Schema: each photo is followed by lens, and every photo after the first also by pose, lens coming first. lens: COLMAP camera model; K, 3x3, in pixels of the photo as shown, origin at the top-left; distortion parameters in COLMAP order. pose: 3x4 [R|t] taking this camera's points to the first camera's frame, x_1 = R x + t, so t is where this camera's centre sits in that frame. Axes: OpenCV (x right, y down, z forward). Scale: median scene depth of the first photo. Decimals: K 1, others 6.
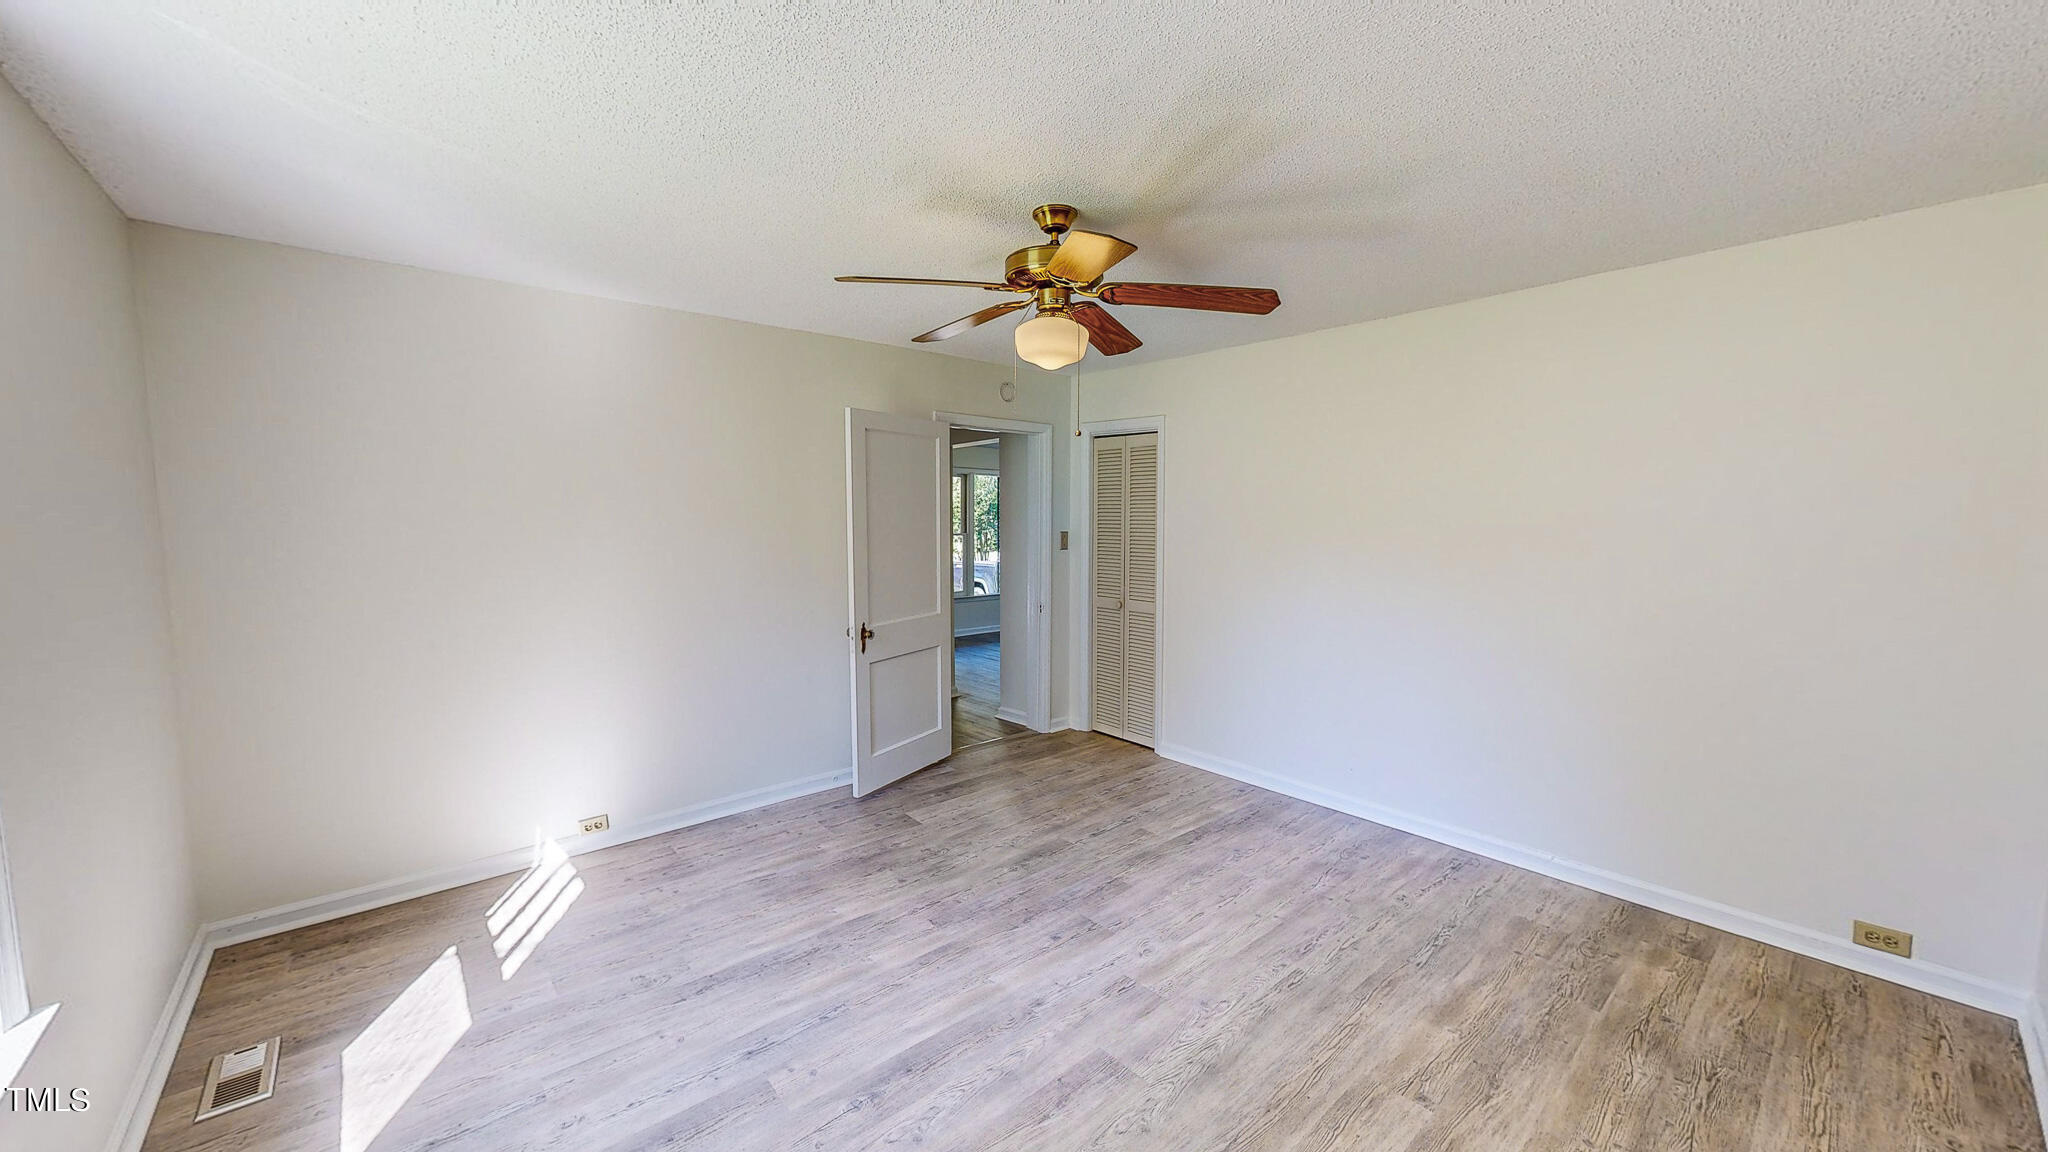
lens RADIAL K [[752.3, 0, 1025.8], [0, 752.3, 578.3], [0, 0, 1]] dist [0.001763, 0.000144]
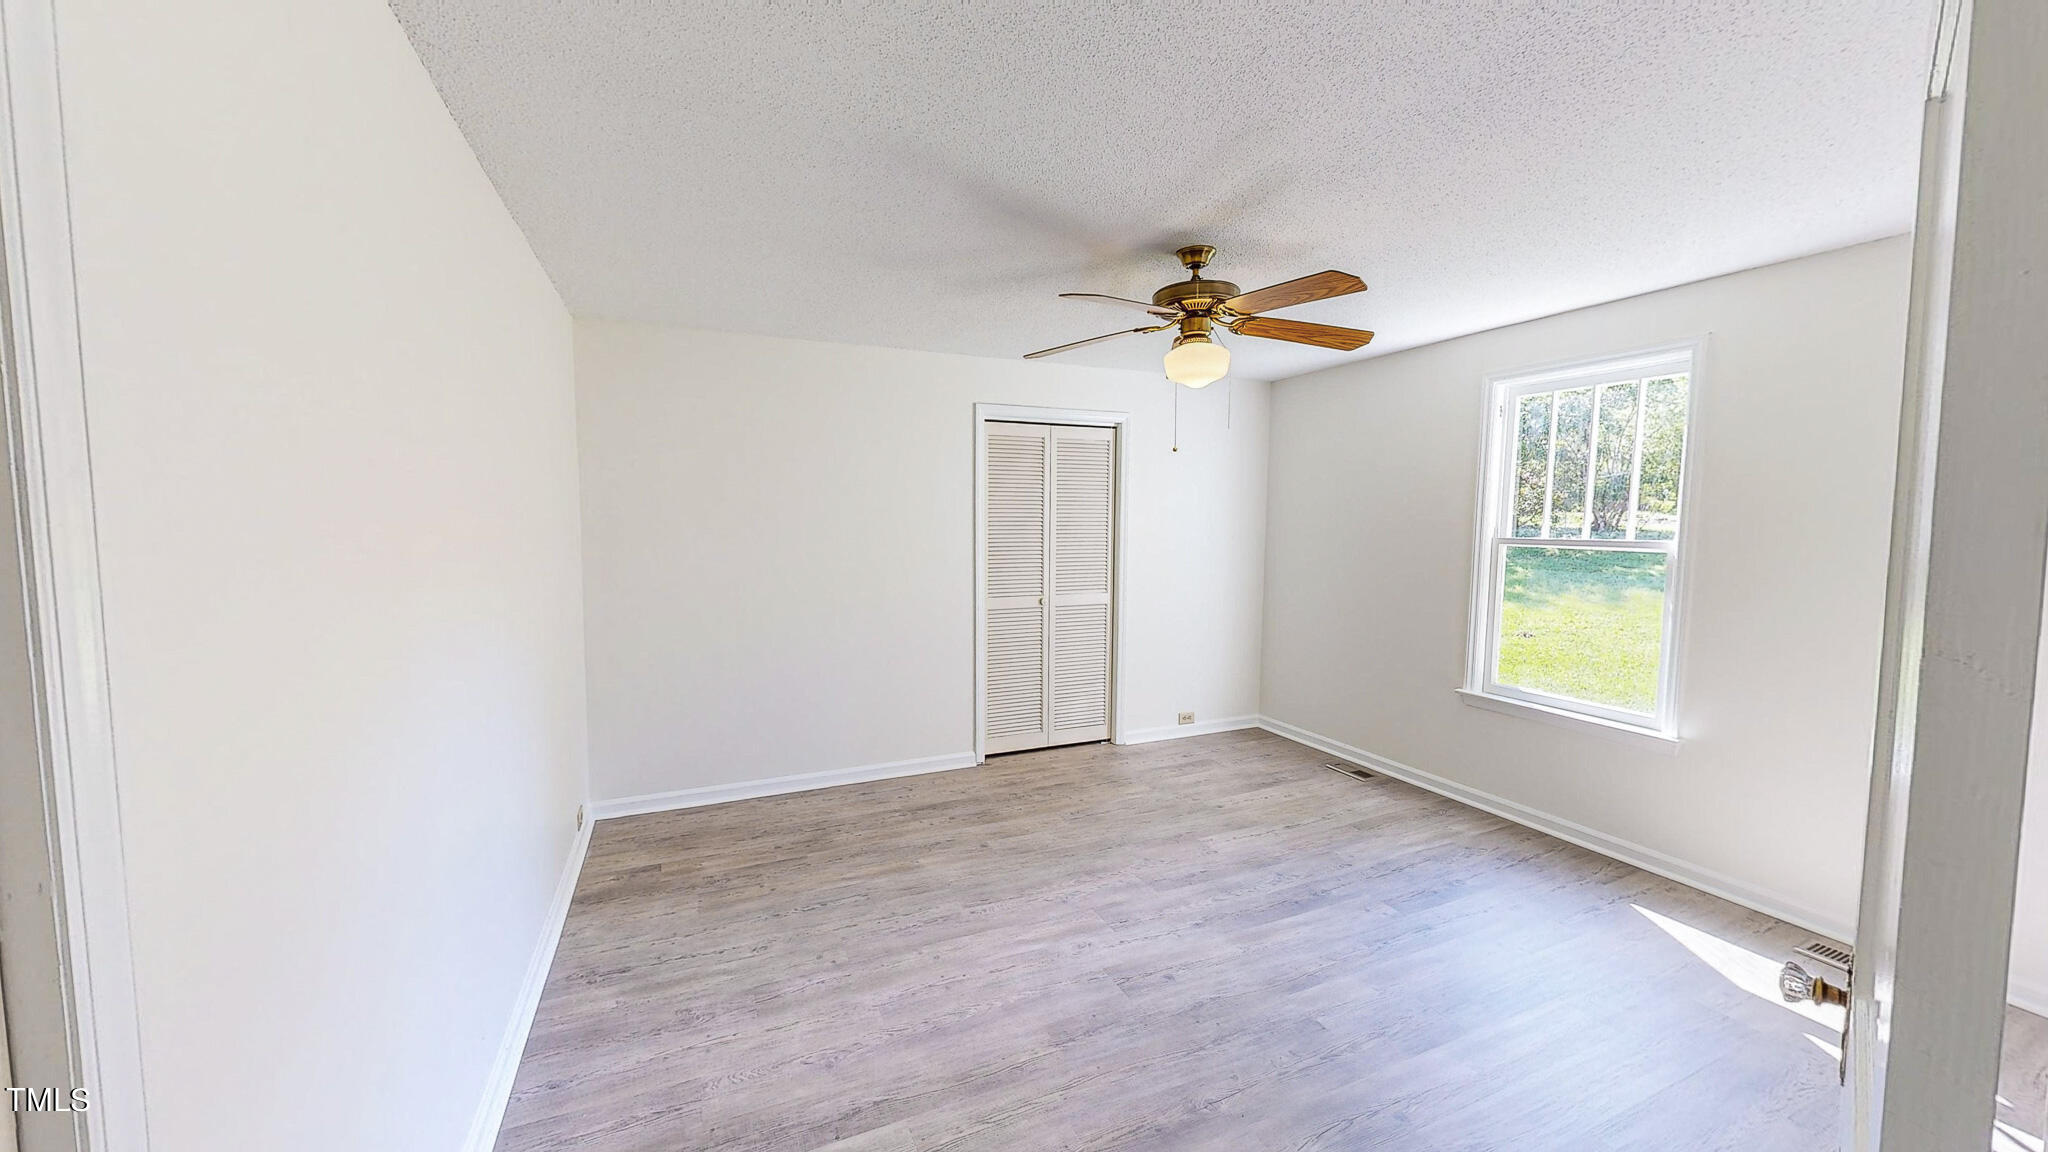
lens RADIAL K [[752.3, 0, 1025.8], [0, 752.3, 578.3], [0, 0, 1]] dist [0.001763, 0.000144]
pose [[-0.957426, -0.023244, 0.287742, -0.042485], [0.022604, 0.987657, 0.154993, -0.136442], [-0.287793, 0.154899, -0.945083, 1.724373]]
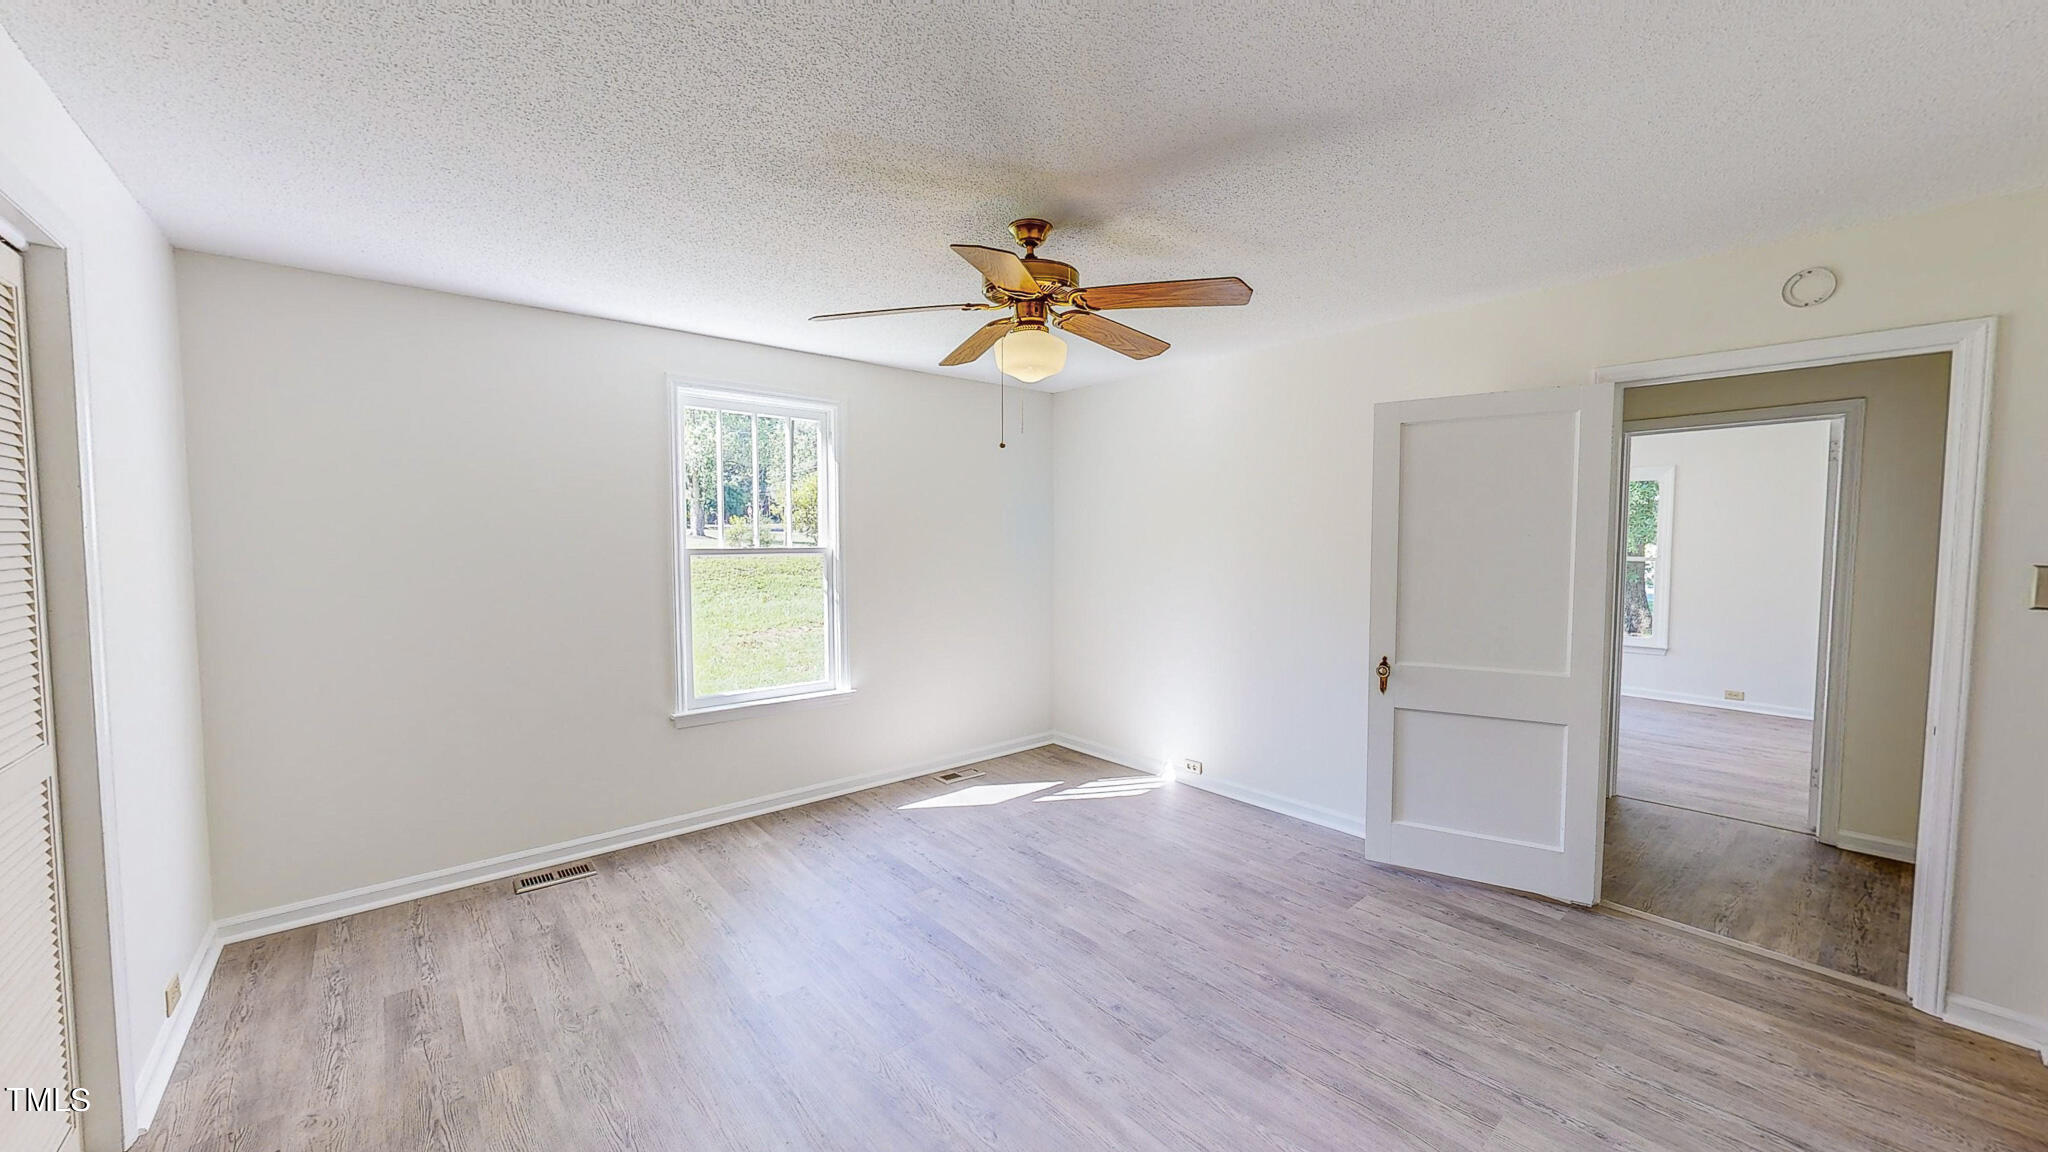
lens RADIAL K [[752.3, 0, 1025.8], [0, 752.3, 578.3], [0, 0, 1]] dist [0.001763, 0.000144]
pose [[-0.003201, 0.060312, -0.998174, 0.828398], [-0.084896, 0.994560, 0.060366, -0.058605], [0.996385, 0.084934, 0.001936, 0.797921]]
